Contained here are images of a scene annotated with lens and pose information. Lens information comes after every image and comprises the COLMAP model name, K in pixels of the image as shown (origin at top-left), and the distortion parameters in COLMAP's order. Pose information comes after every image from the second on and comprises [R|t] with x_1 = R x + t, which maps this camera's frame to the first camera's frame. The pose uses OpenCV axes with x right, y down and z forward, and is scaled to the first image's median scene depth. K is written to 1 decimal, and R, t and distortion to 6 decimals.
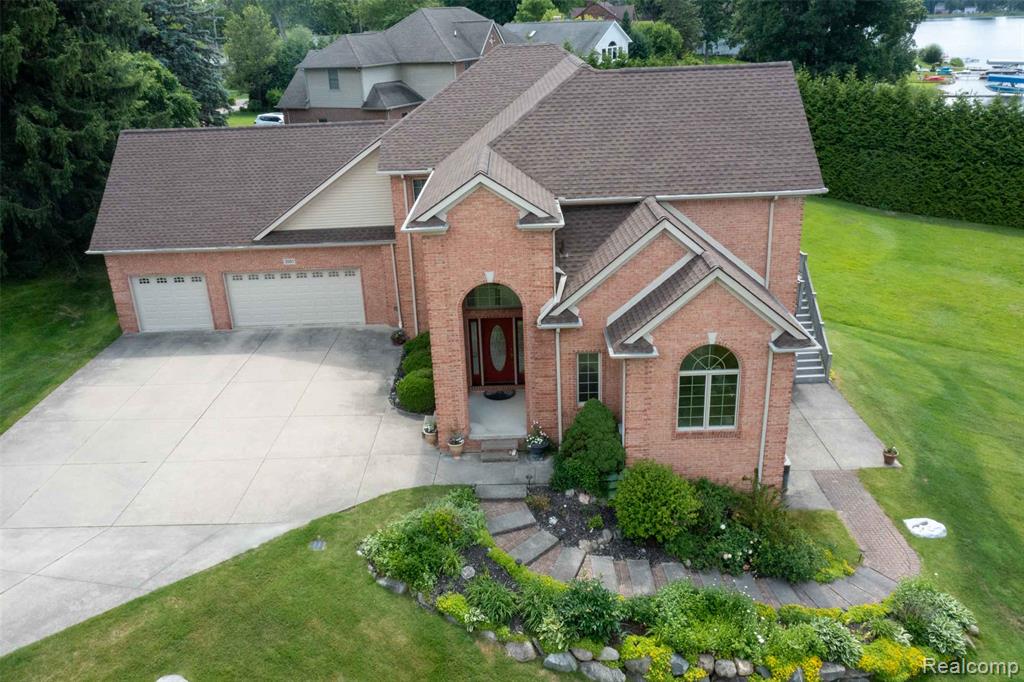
lens RADIAL K [[808.2, 0, 512.0], [0, 808.2, 341.0], [0, 0, 1]] dist [-0.003889, 0.003705]
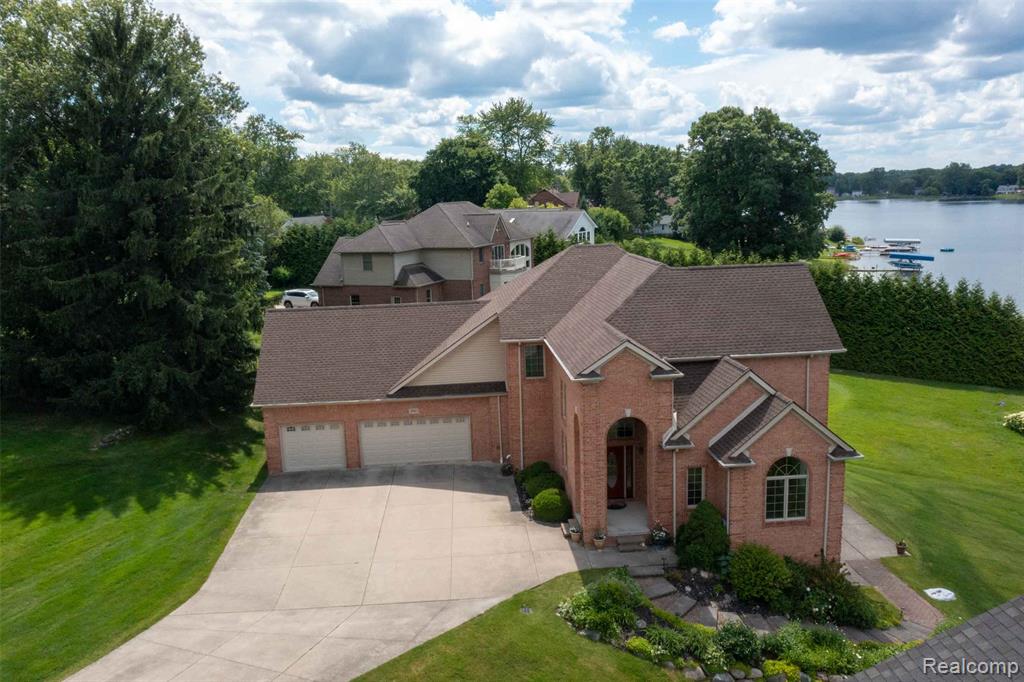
lens RADIAL K [[808.2, 0, 512.0], [0, 808.2, 341.0], [0, 0, 1]] dist [-0.003889, 0.003705]
pose [[0.996073, -0.008218, 0.088151, -0.333717], [0.025819, 0.979363, -0.200451, 0.071246], [-0.084684, 0.201940, 0.975730, -0.361191]]
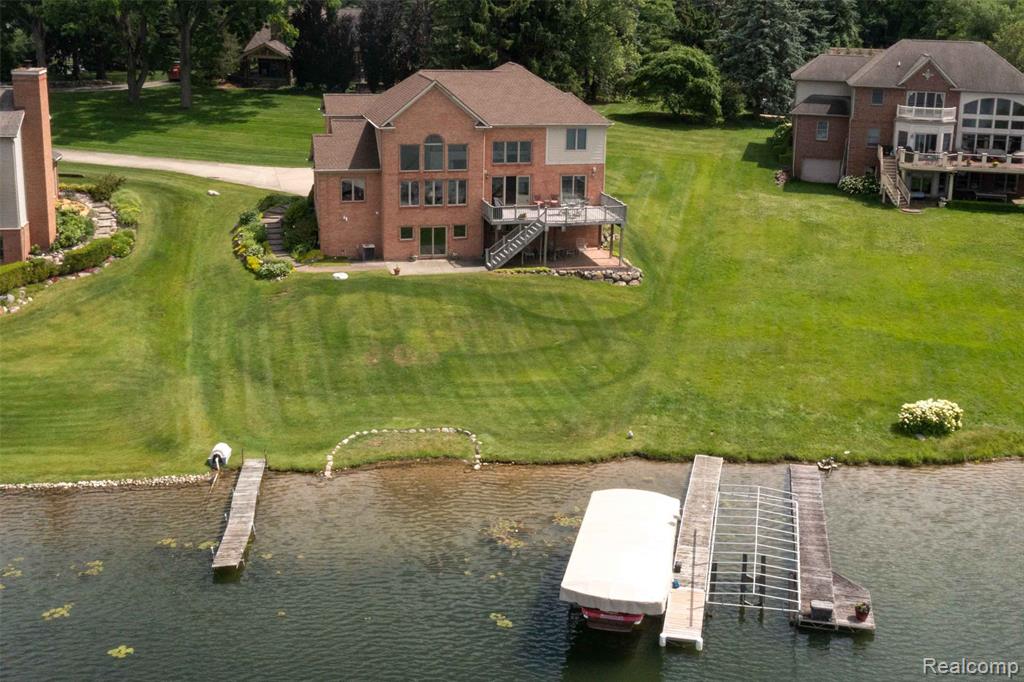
lens RADIAL K [[1151.8, 0, 571.2], [0, 1151.8, 226.1], [0, 0, 1]] dist [-0.005367, 0.003338]
pose [[0.301300, 0.242520, -0.922173, 3.841288], [-0.394054, 0.912337, 0.111185, -0.536420], [0.868297, 0.329886, 0.370453, 0.333654]]
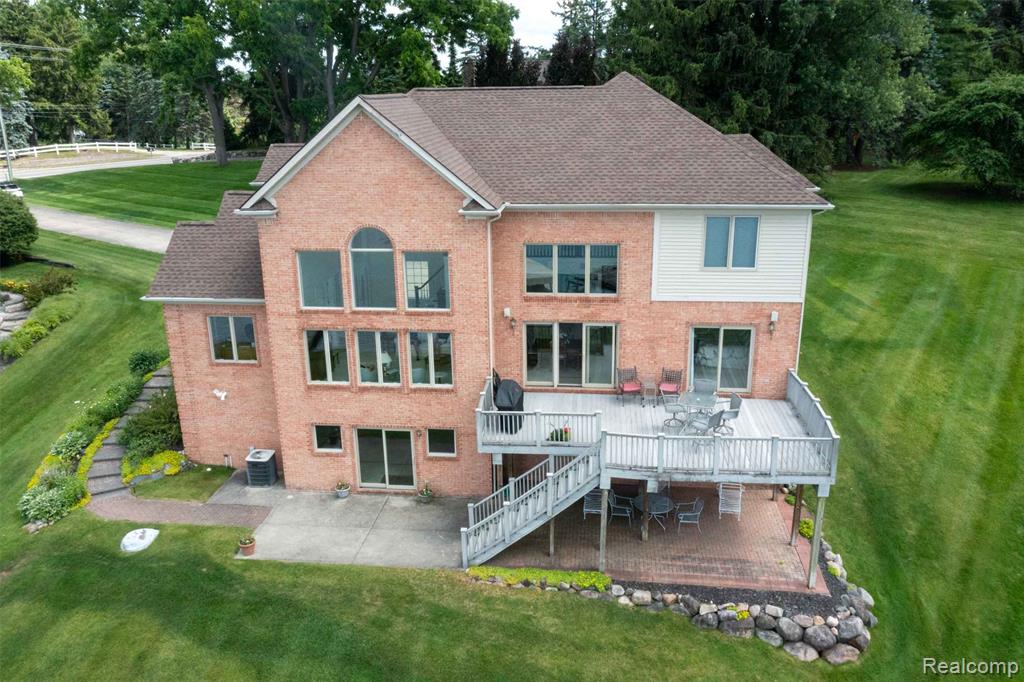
lens RADIAL K [[808.2, 0, 512.0], [0, 808.2, 341.0], [0, 0, 1]] dist [-0.003889, 0.003705]
pose [[-0.104738, 0.334727, -0.936476, 1.413698], [-0.352852, 0.867884, 0.349675, -0.544542], [0.929798, 0.367062, 0.027209, 1.388471]]
